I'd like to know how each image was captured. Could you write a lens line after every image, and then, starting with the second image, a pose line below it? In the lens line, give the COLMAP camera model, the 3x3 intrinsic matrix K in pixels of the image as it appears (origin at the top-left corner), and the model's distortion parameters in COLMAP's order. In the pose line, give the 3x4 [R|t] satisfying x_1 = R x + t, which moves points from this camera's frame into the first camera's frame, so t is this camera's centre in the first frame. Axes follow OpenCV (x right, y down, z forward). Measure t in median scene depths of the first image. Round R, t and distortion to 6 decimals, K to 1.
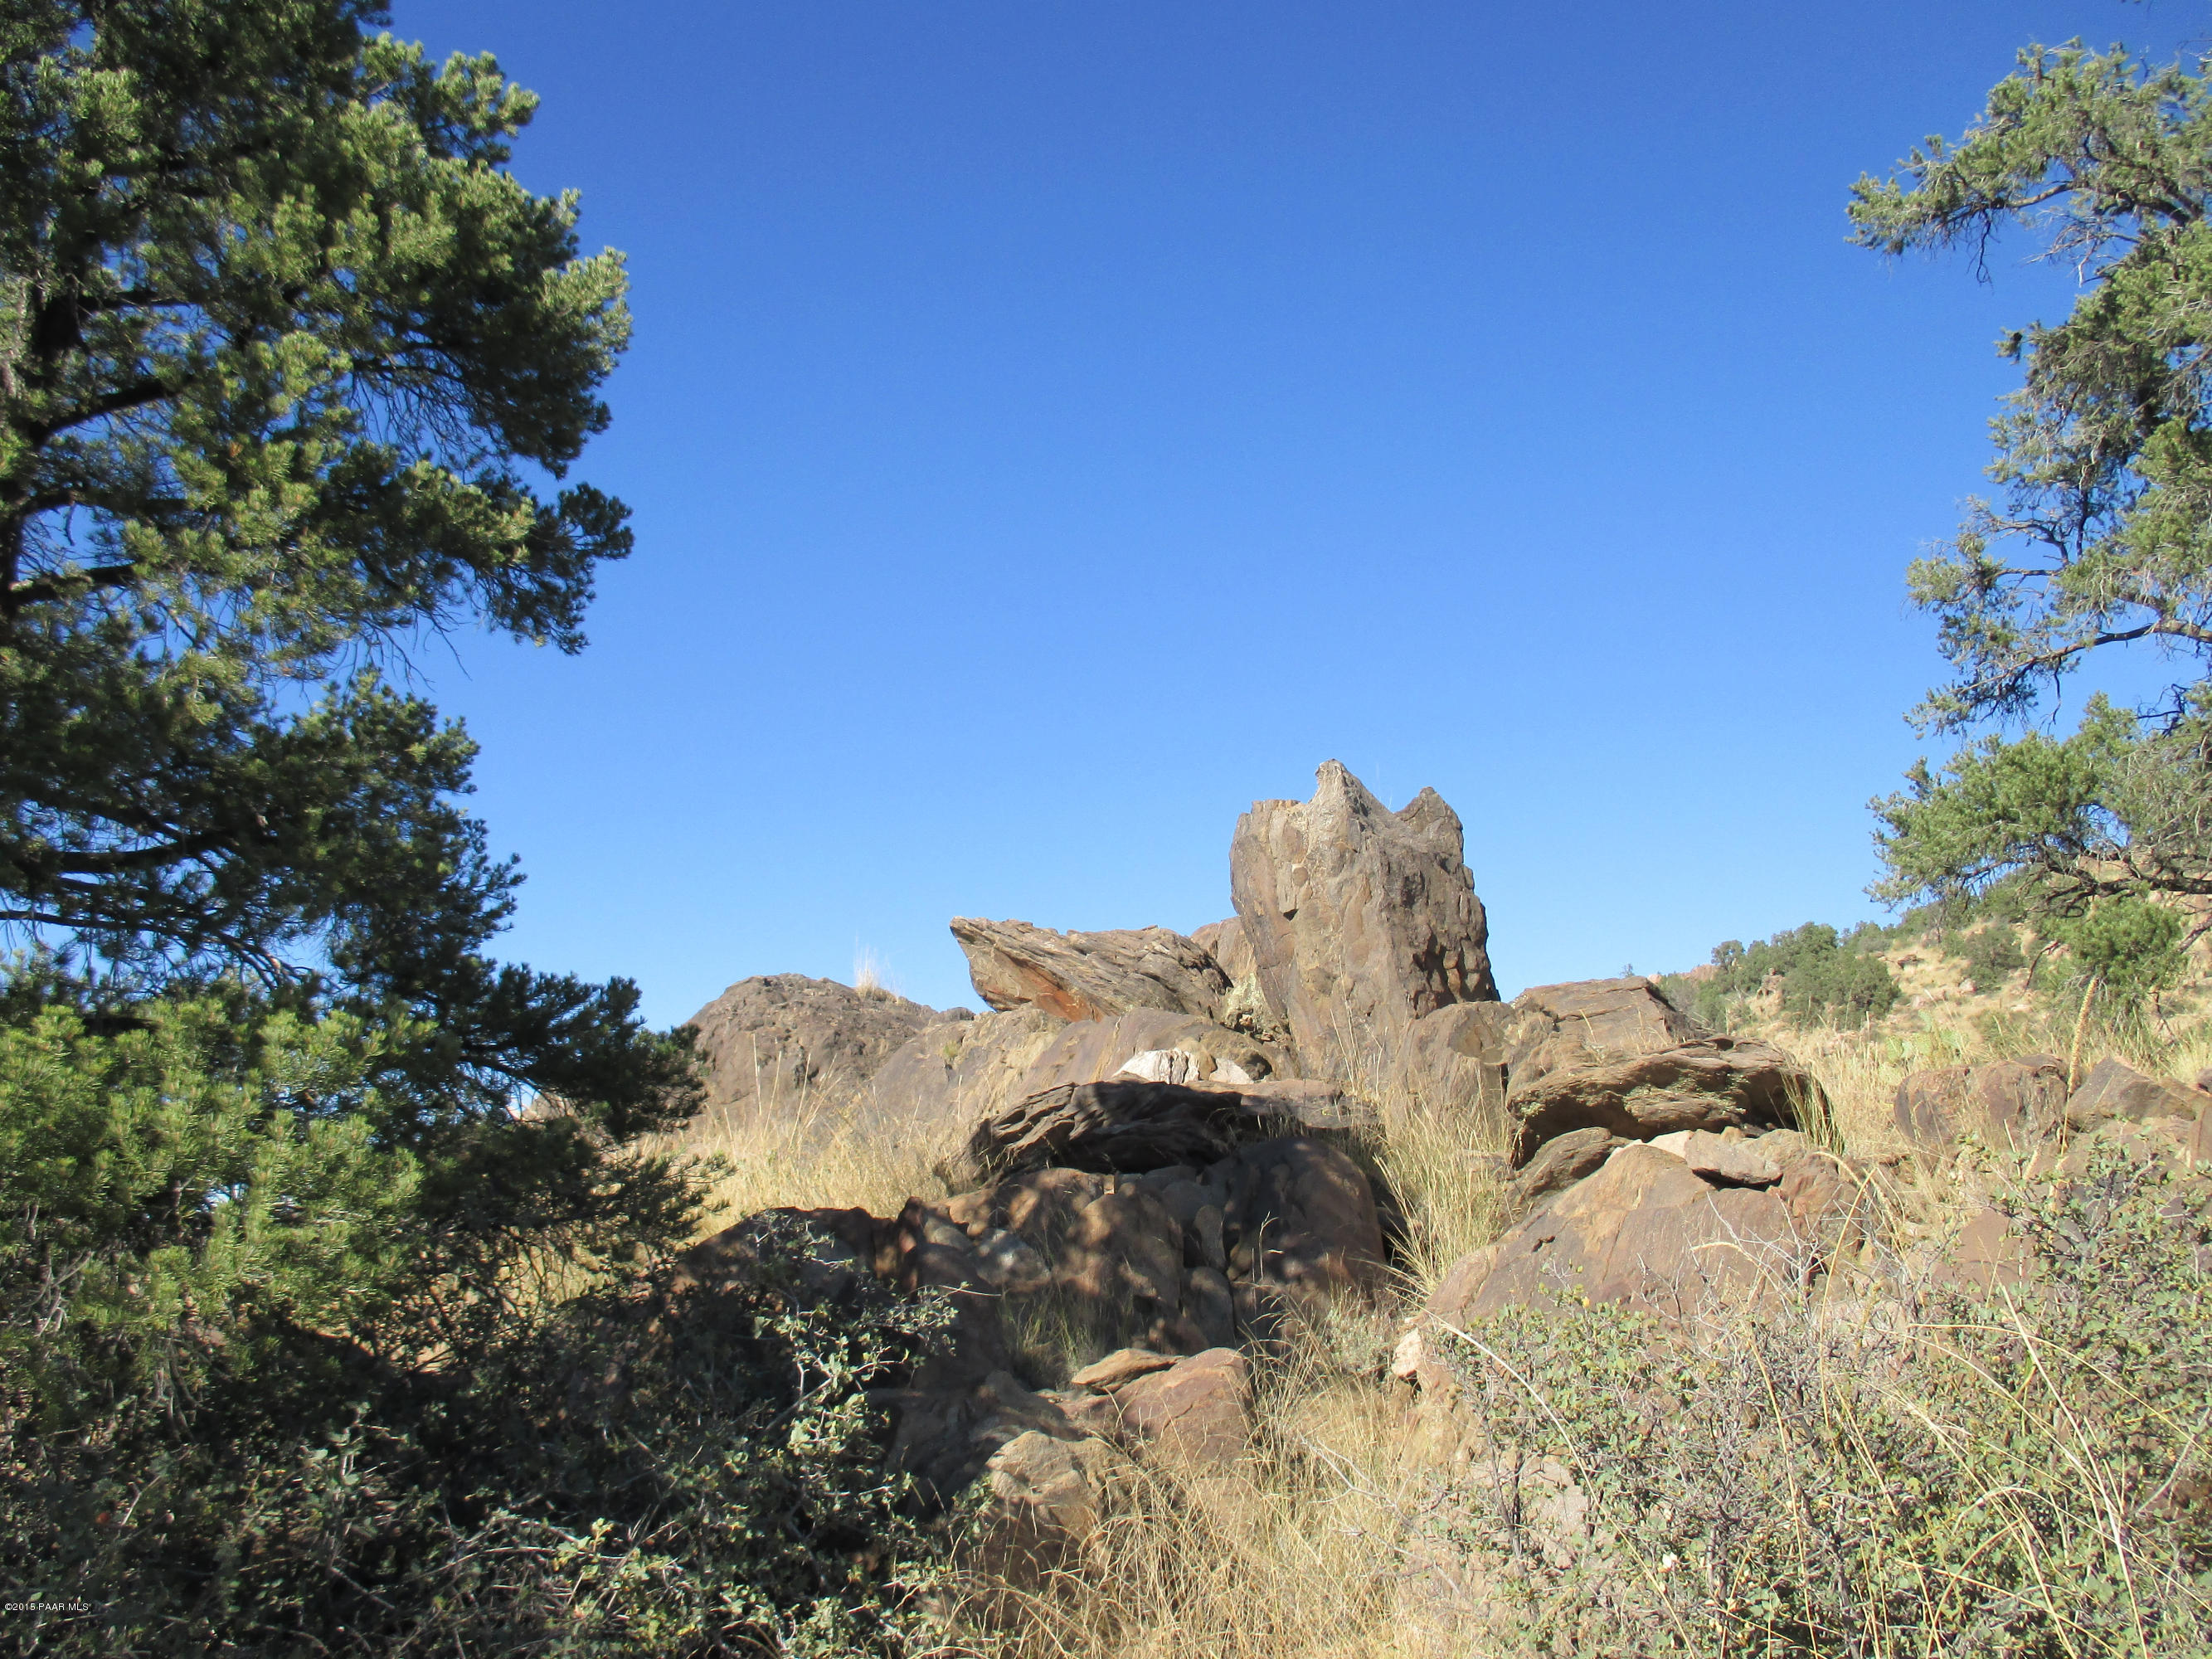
lens RADIAL K [[1832.3, 0, 1117.7], [0, 1832.3, 833.0], [0, 0, 1]] dist [-0.037977, 0.019994]
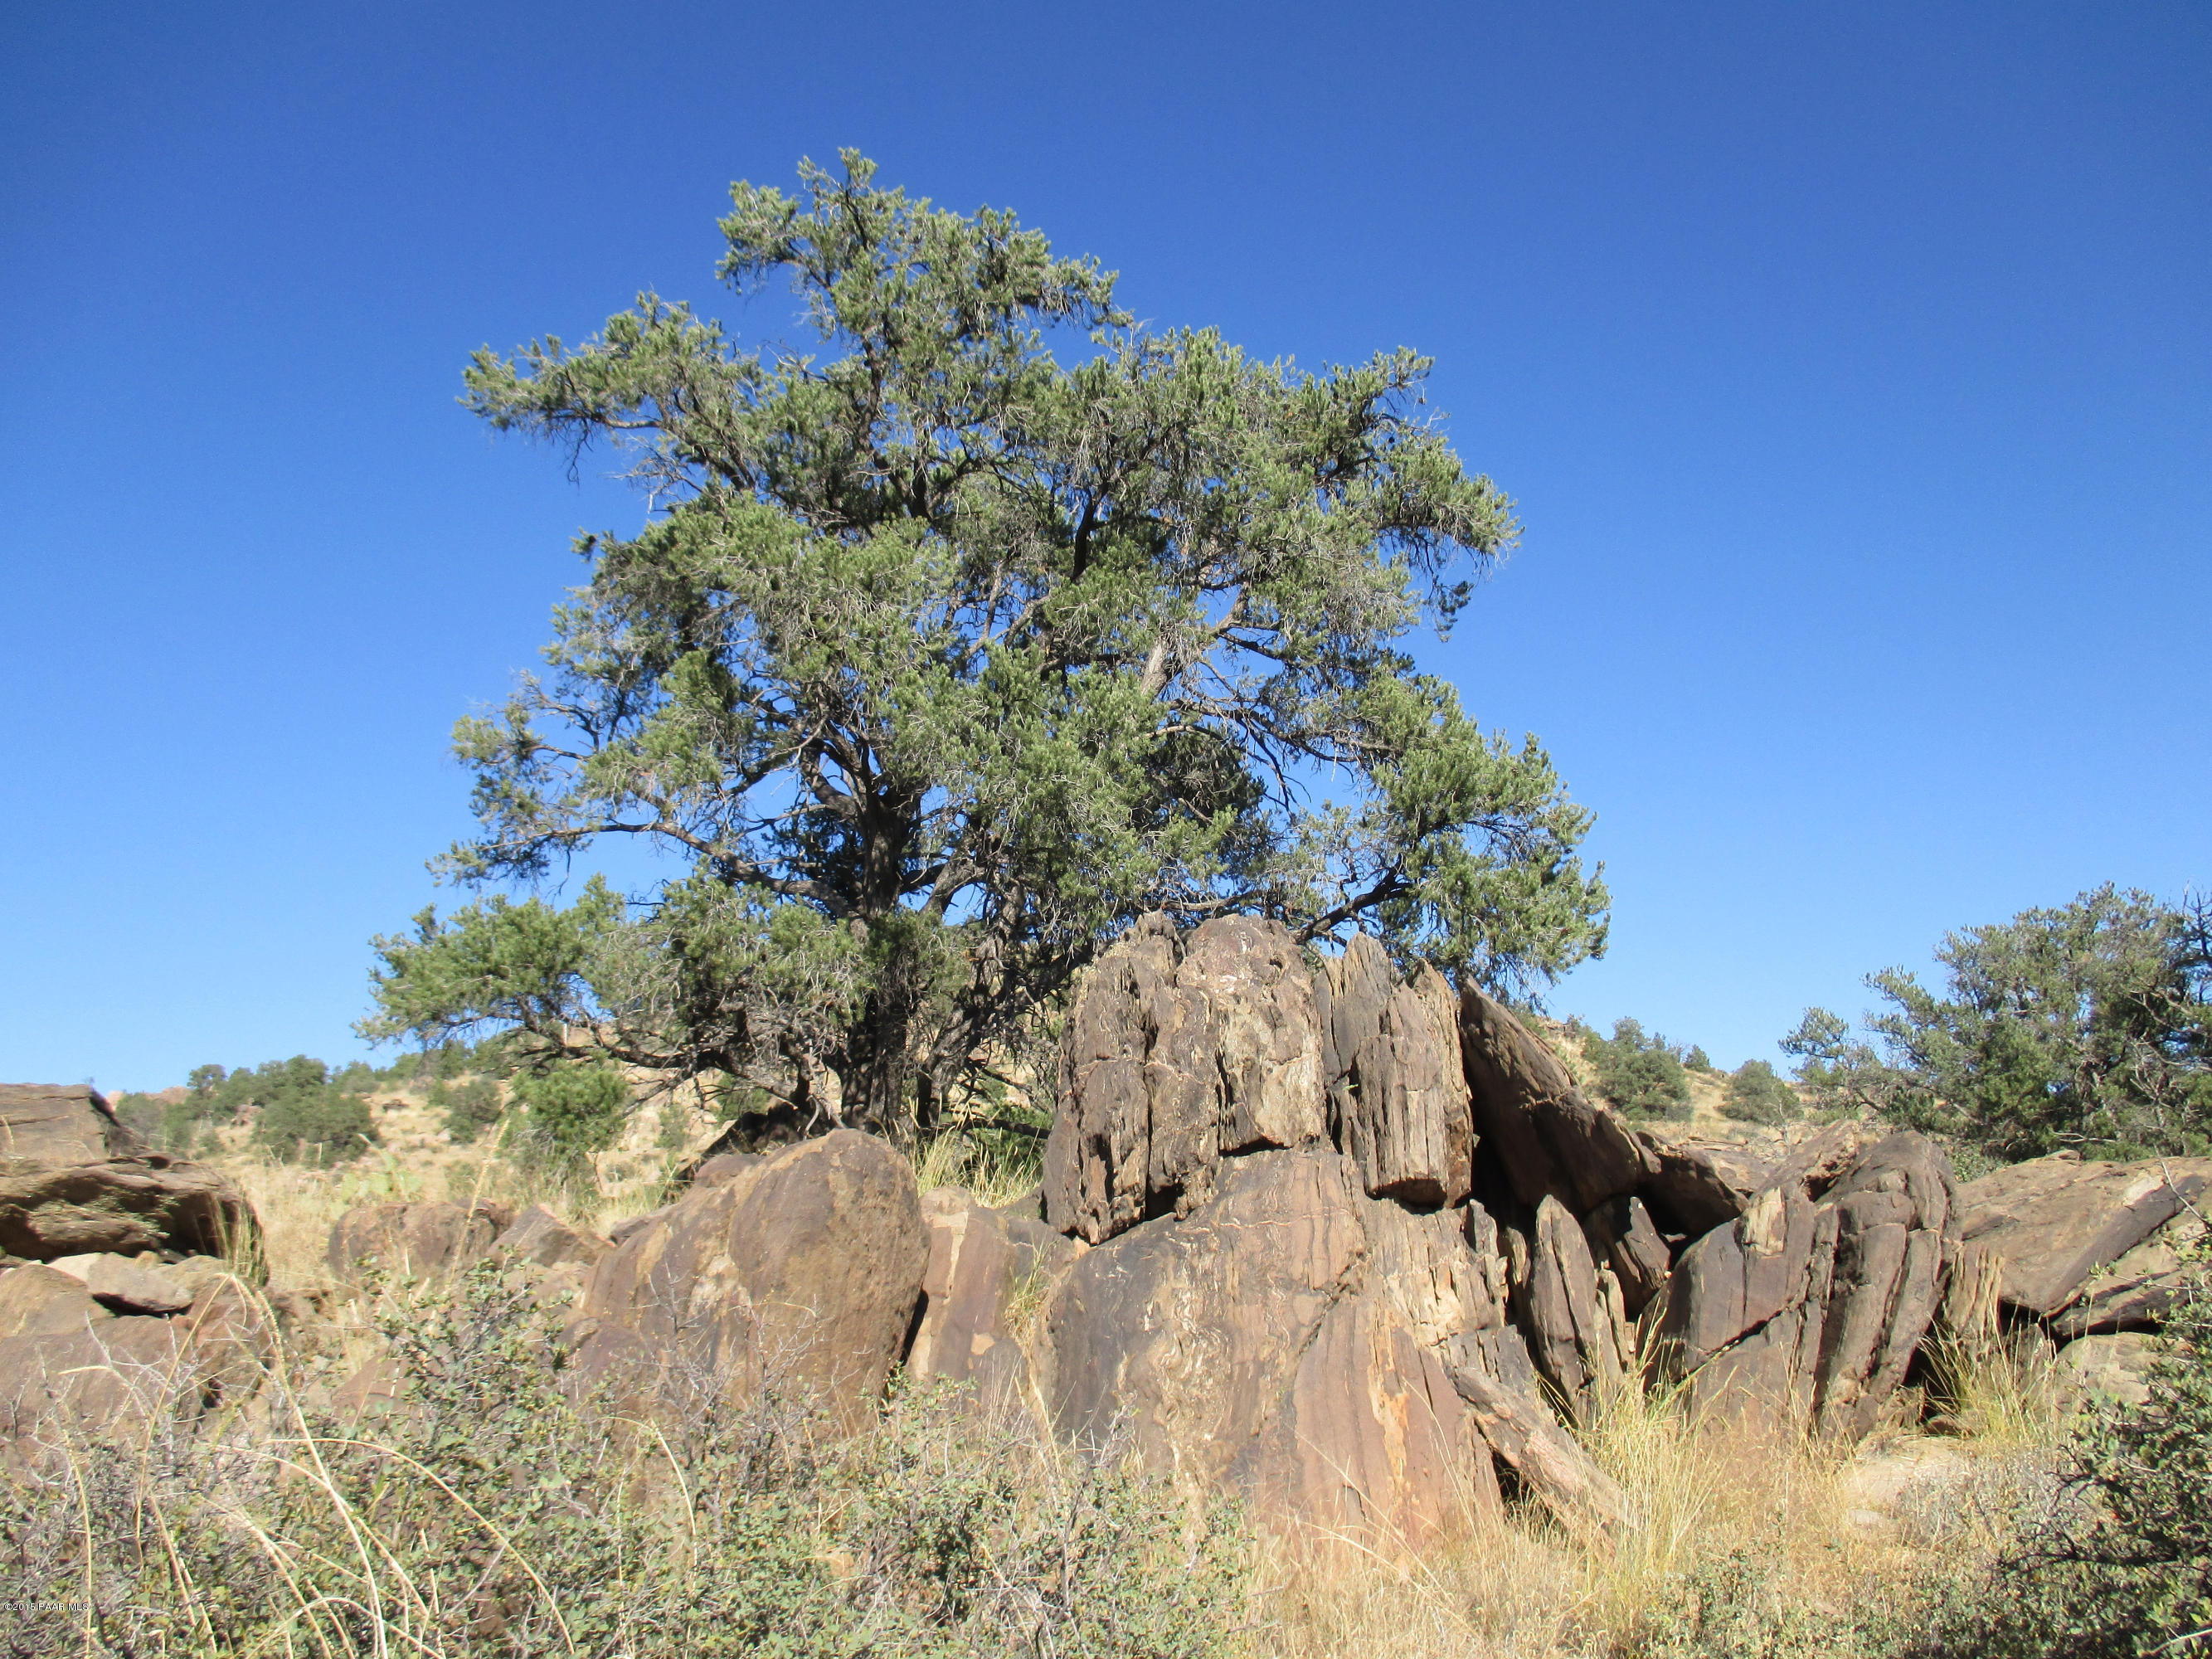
lens RADIAL K [[1832.3, 0, 1130.2], [0, 1832.3, 836.3], [0, 0, 1]] dist [-0.037977, 0.019994]
pose [[0.699537, 0.197122, 0.686870, 0.003659], [-0.145123, 0.980359, -0.133550, 0.001560], [-0.699705, -0.006258, 0.714405, -0.013907]]
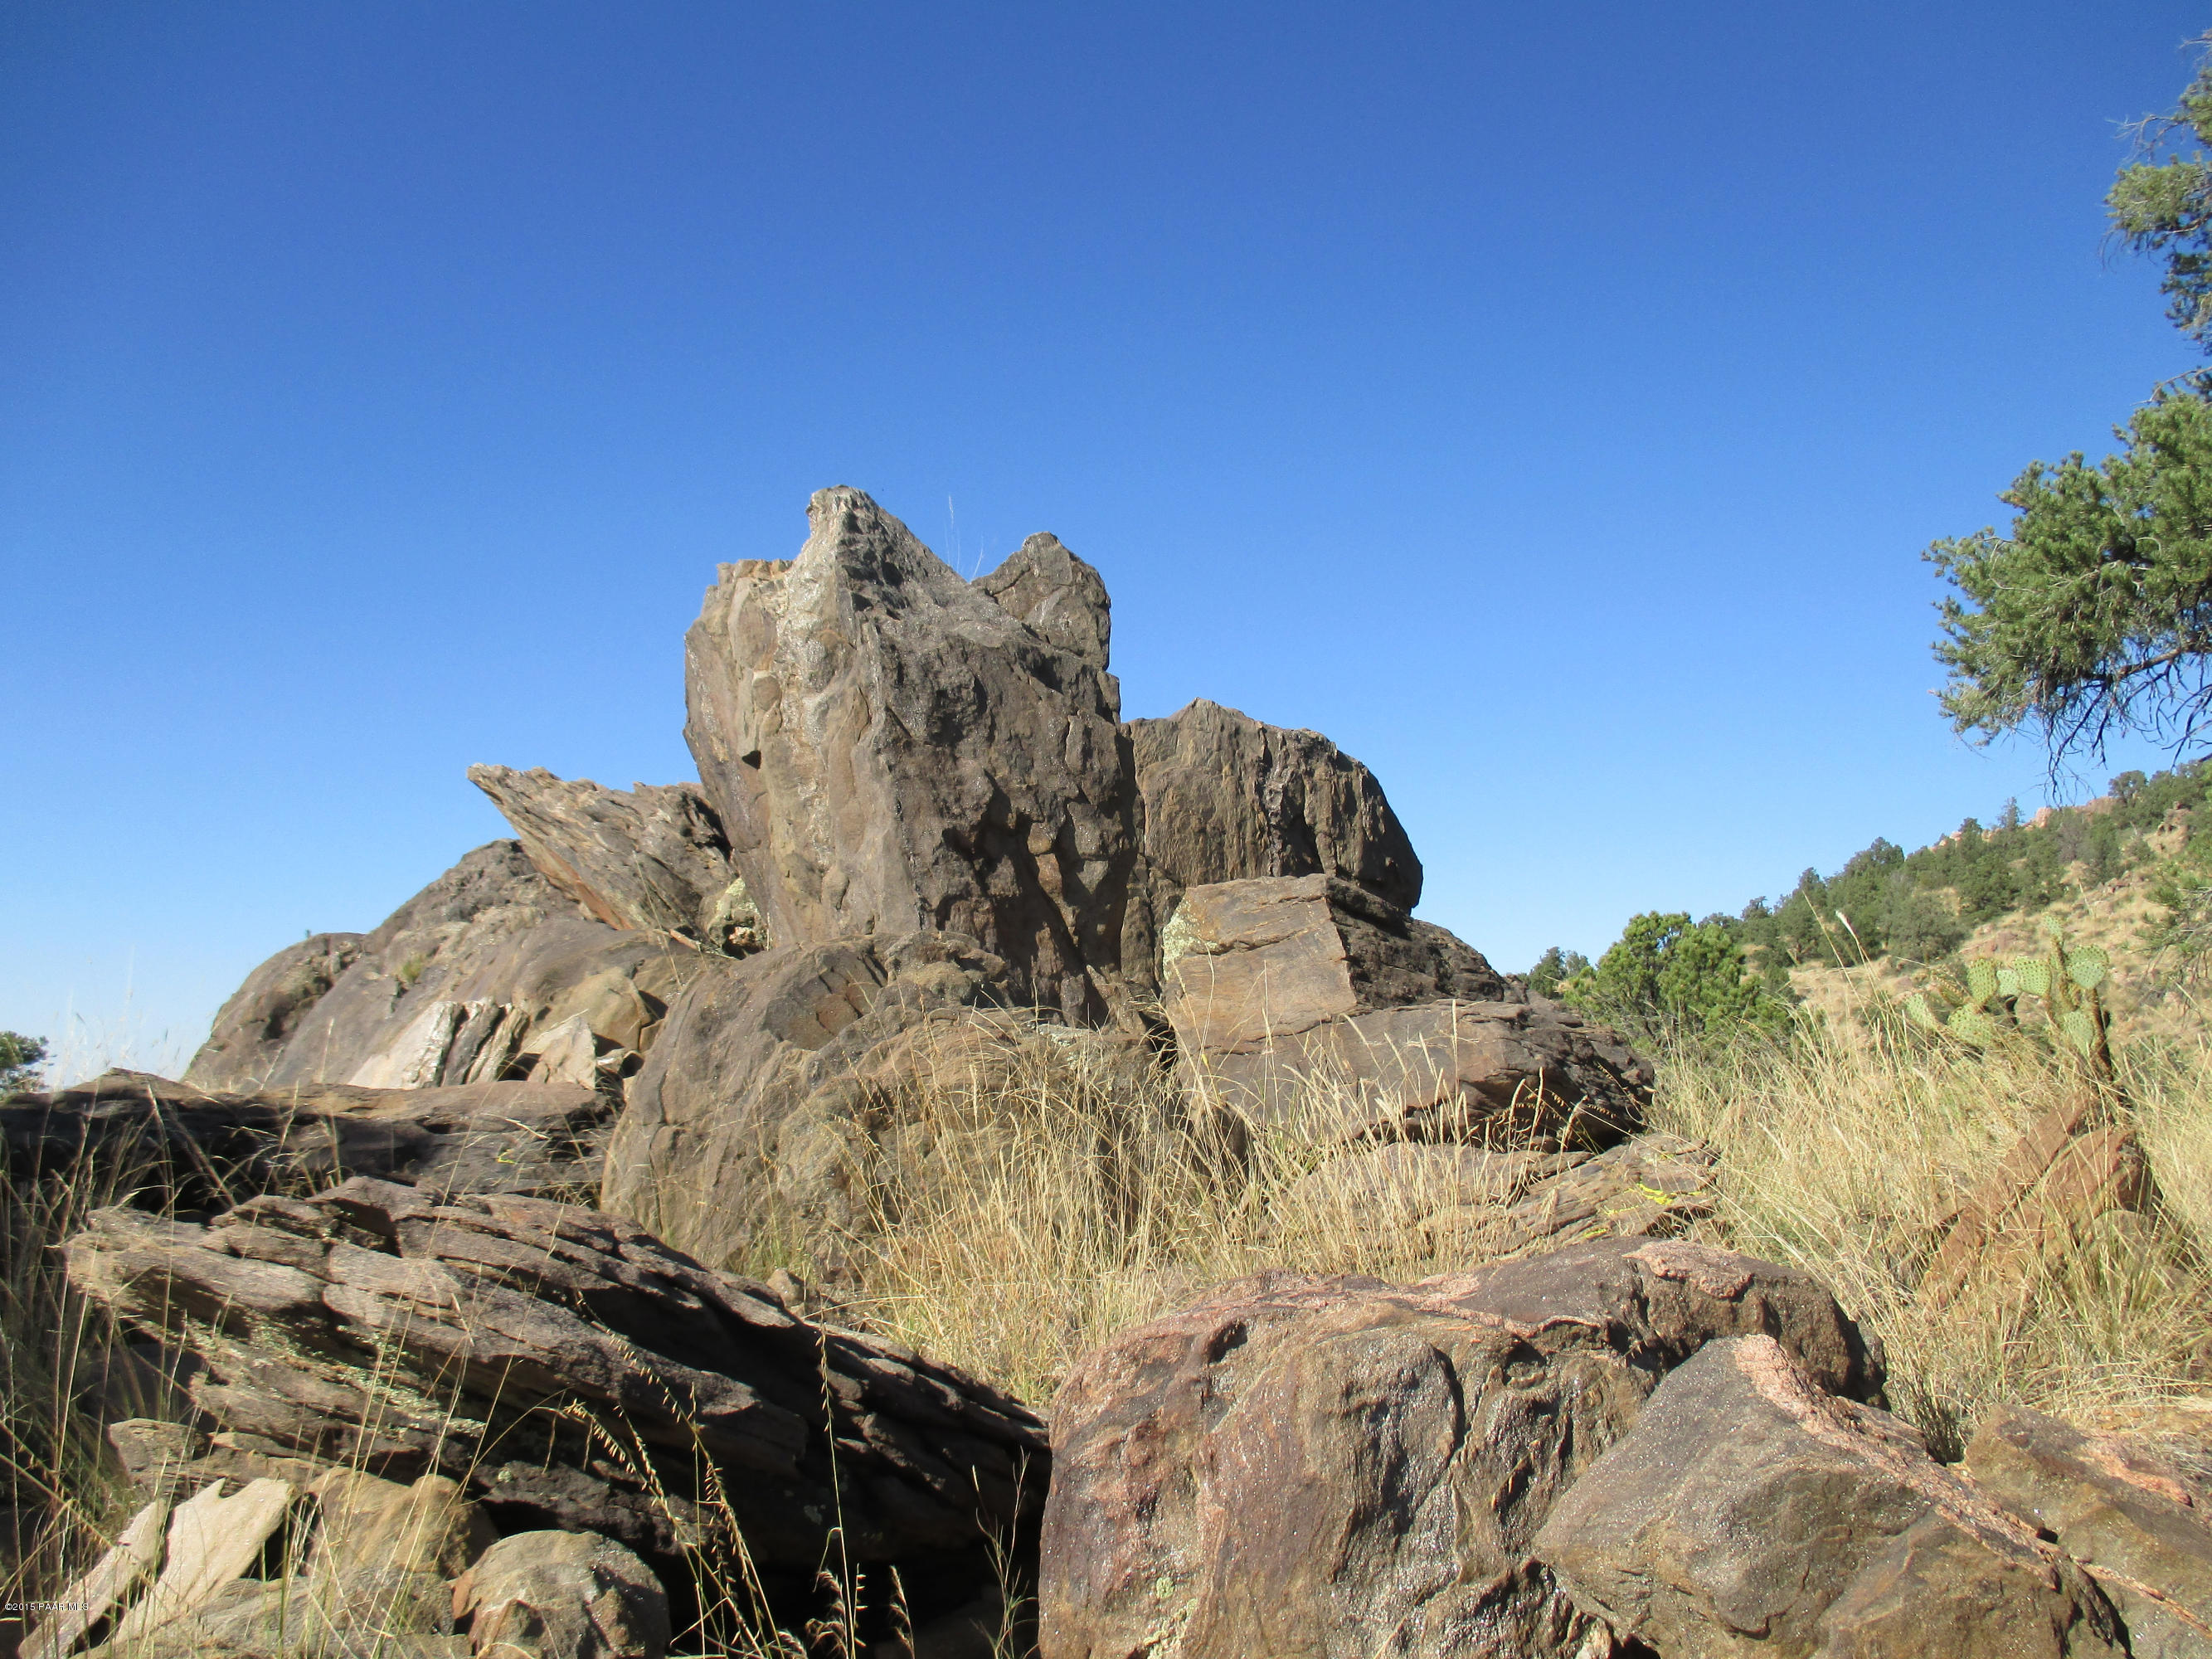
lens RADIAL K [[1832.3, 0, 1106.0], [0, 1832.3, 821.9], [0, 0, 1]] dist [-0.037977, 0.019994]
pose [[0.980721, -0.000963, -0.195409, 0.314865], [0.017496, 0.996404, 0.082899, 0.018323], [0.194626, -0.084720, 0.977212, 0.459588]]
